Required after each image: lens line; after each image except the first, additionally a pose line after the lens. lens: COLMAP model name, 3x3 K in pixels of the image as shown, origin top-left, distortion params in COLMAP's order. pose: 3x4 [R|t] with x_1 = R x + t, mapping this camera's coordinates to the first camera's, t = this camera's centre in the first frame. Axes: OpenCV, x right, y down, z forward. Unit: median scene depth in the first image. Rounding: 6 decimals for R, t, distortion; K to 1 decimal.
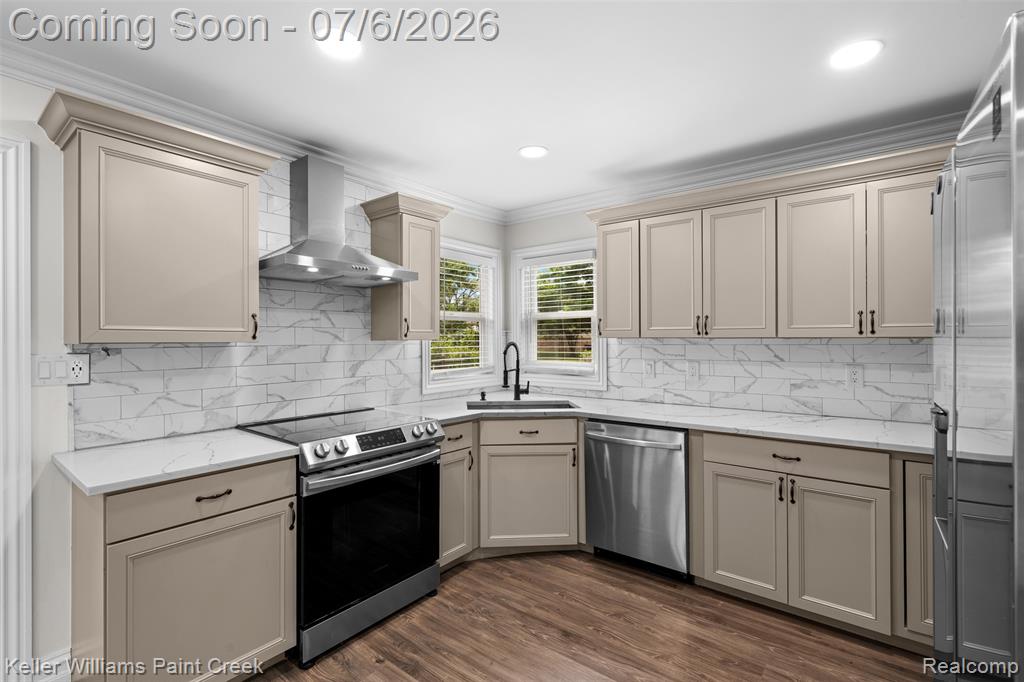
lens RADIAL K [[463.5, 0, 513.8], [0, 463.5, 336.4], [0, 0, 1]] dist [-0.003584, 0.001666]
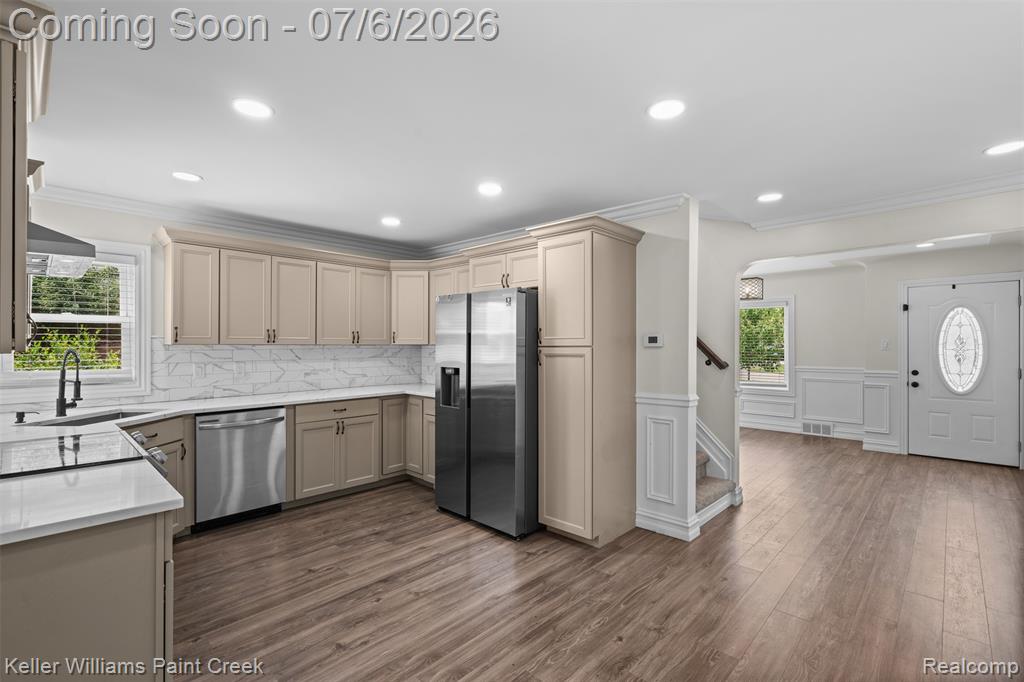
lens RADIAL K [[463.5, 0, 509.5], [0, 463.5, 343.8], [0, 0, 1]] dist [-0.003584, 0.001666]
pose [[0.104334, 0.002733, 0.994539, -1.013358], [-0.009021, 0.999958, -0.001802, -0.004299], [-0.994501, -0.008783, 0.104355, 0.119223]]
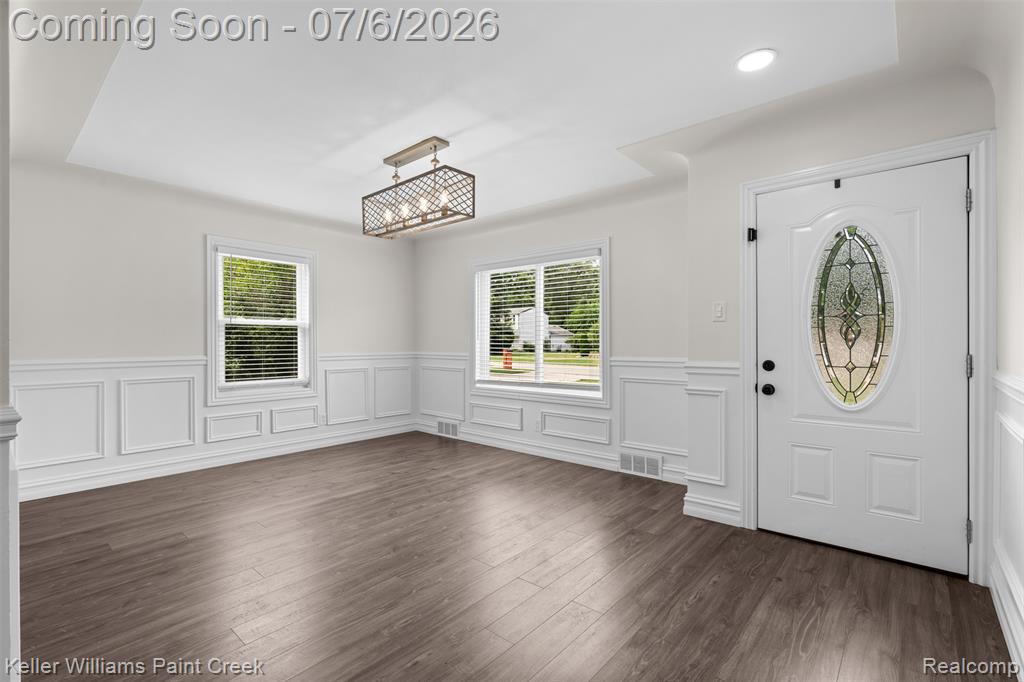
lens RADIAL K [[463.5, 0, 509.5], [0, 463.5, 343.7], [0, 0, 1]] dist [-0.003584, 0.001666]
pose [[0.054708, 0.004230, 0.998493, 0.266070], [-0.010116, 0.999942, -0.003682, 0.071447], [-0.998451, -0.009899, 0.054747, -1.030043]]
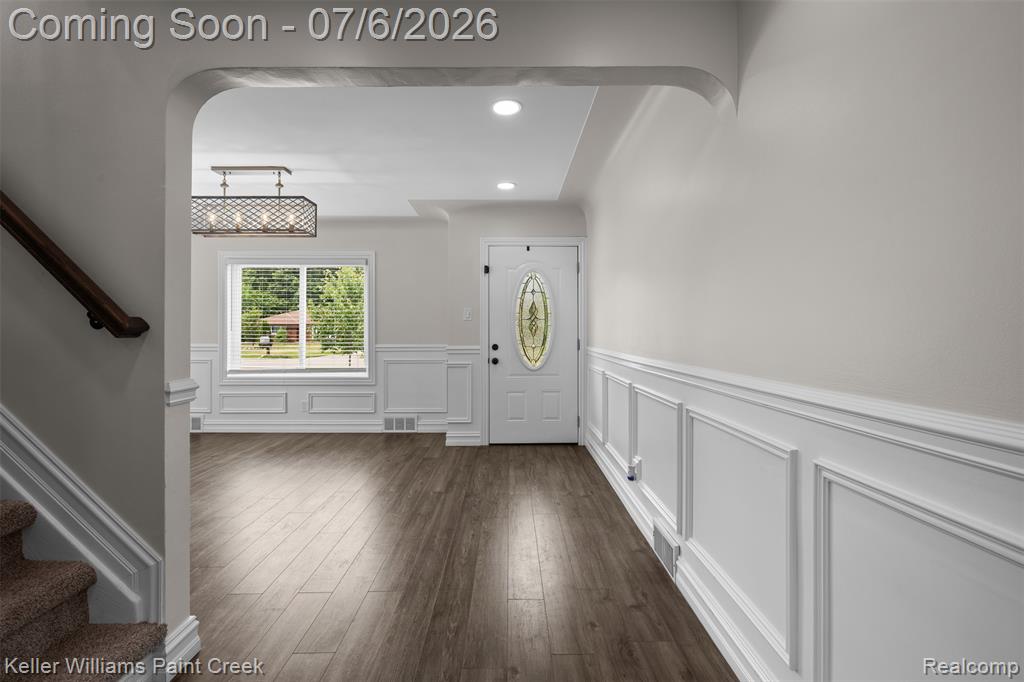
lens RADIAL K [[463.5, 0, 514.4], [0, 463.5, 330.3], [0, 0, 1]] dist [-0.003584, 0.001666]
pose [[-0.622376, 0.010021, 0.782654, -0.126856], [-0.003775, 0.999868, -0.015804, 0.073933], [-0.782709, -0.012791, -0.622256, -0.472423]]
